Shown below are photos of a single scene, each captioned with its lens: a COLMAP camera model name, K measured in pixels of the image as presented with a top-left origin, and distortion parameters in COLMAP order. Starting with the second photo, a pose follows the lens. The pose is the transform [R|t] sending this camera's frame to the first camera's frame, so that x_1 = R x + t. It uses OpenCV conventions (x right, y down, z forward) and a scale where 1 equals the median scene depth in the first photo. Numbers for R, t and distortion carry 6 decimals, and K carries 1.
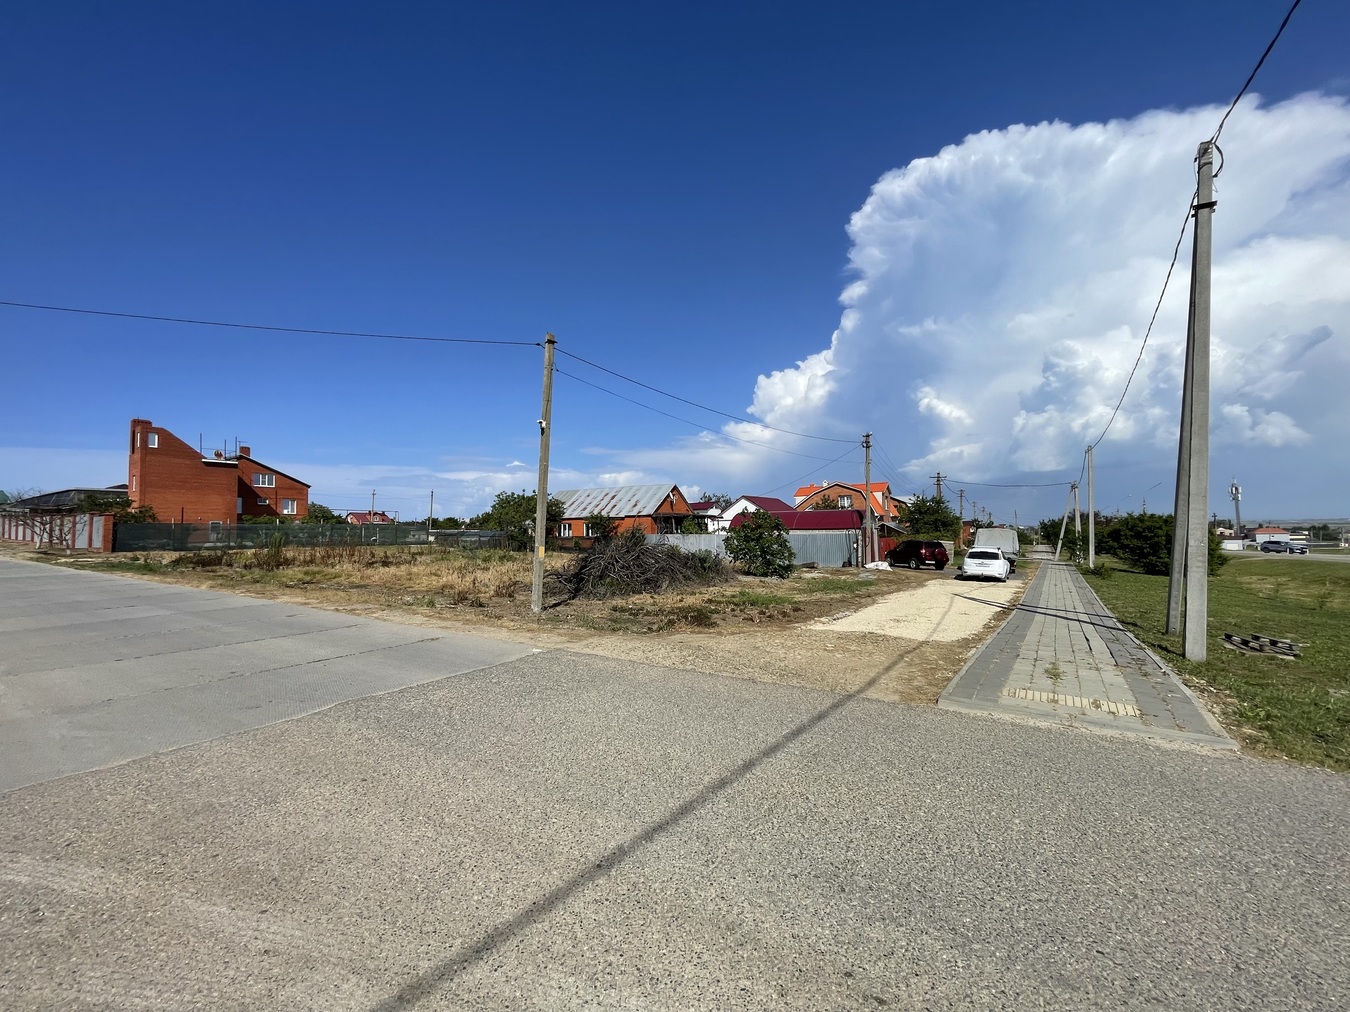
lens RADIAL K [[543.5, 0, 669.9], [0, 543.5, 505.5], [0, 0, 1]] dist [-0.005207, 0.001073]
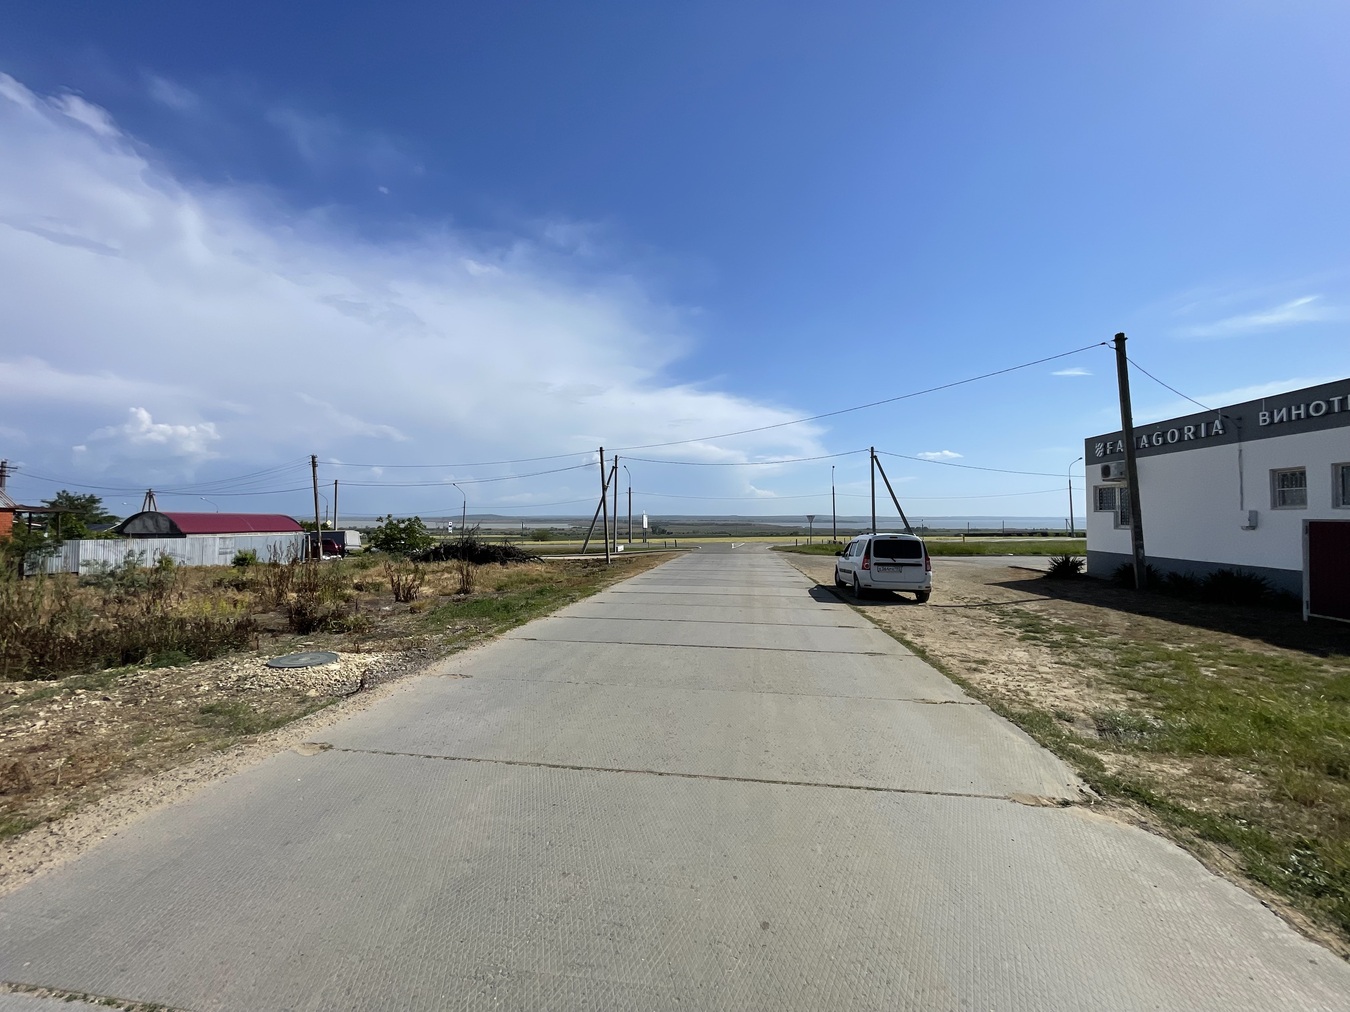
lens RADIAL K [[543.5, 0, 668.2], [0, 543.5, 506.4], [0, 0, 1]] dist [-0.005207, 0.001073]
pose [[-0.418861, 0.037243, 0.907286, -0.793030], [-0.039546, 0.997462, -0.059202, 0.020335], [-0.907189, -0.060677, -0.416325, 0.549471]]
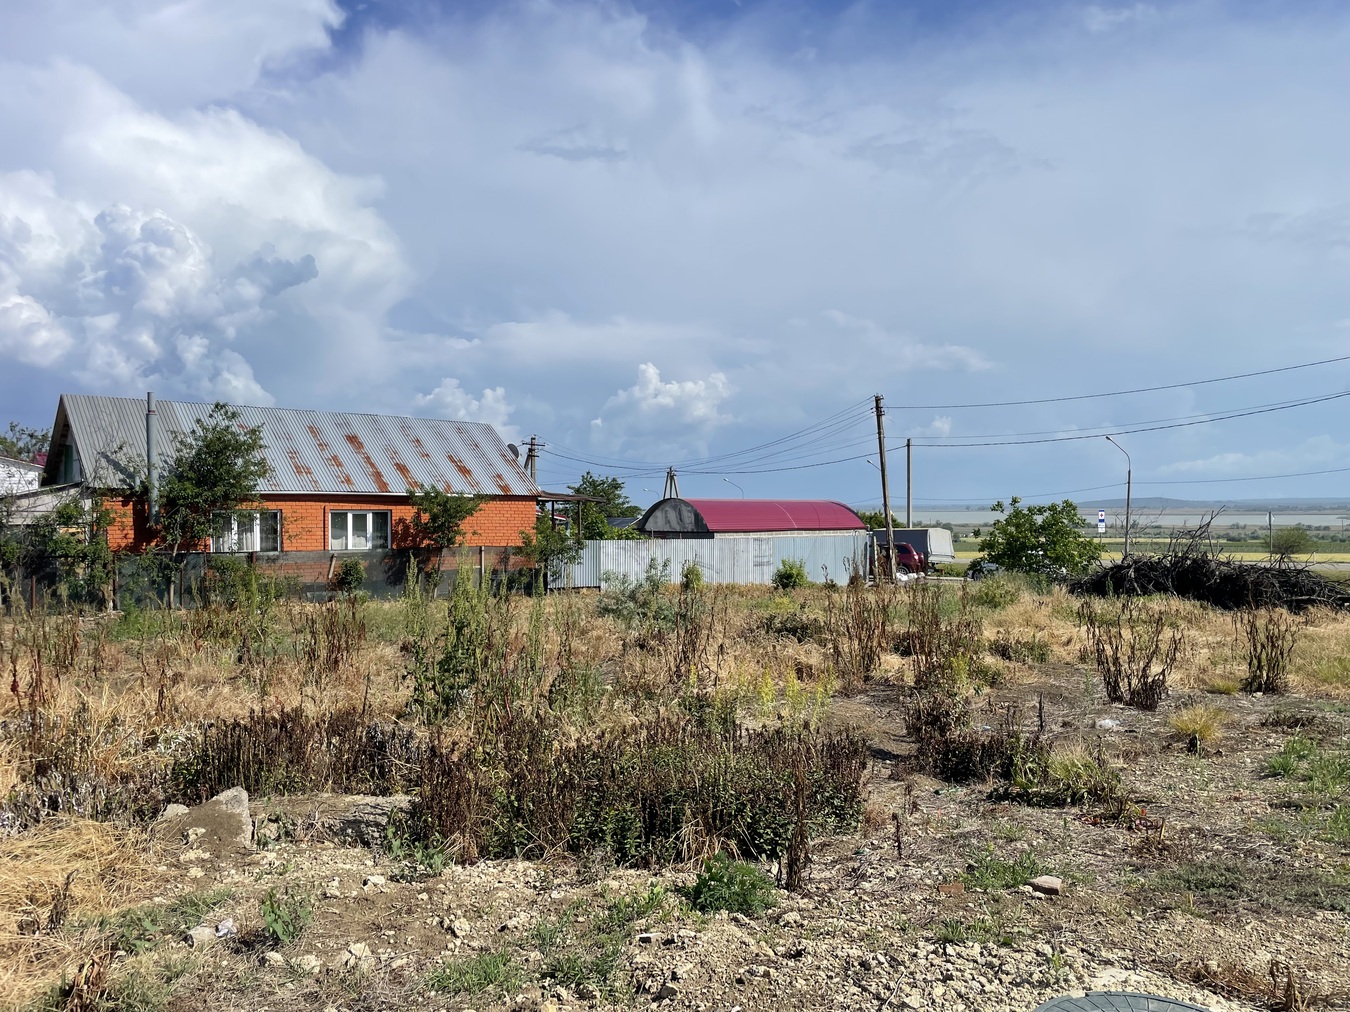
lens RADIAL K [[1017.2, 0, 692.1], [0, 1017.2, 510.6], [0, 0, 1]] dist [0.091264, -0.125456]
pose [[0.297865, 0.014518, 0.954498, -0.701173], [-0.044782, 0.998996, -0.001220, 0.022520], [-0.953557, -0.042381, 0.298216, 0.589238]]
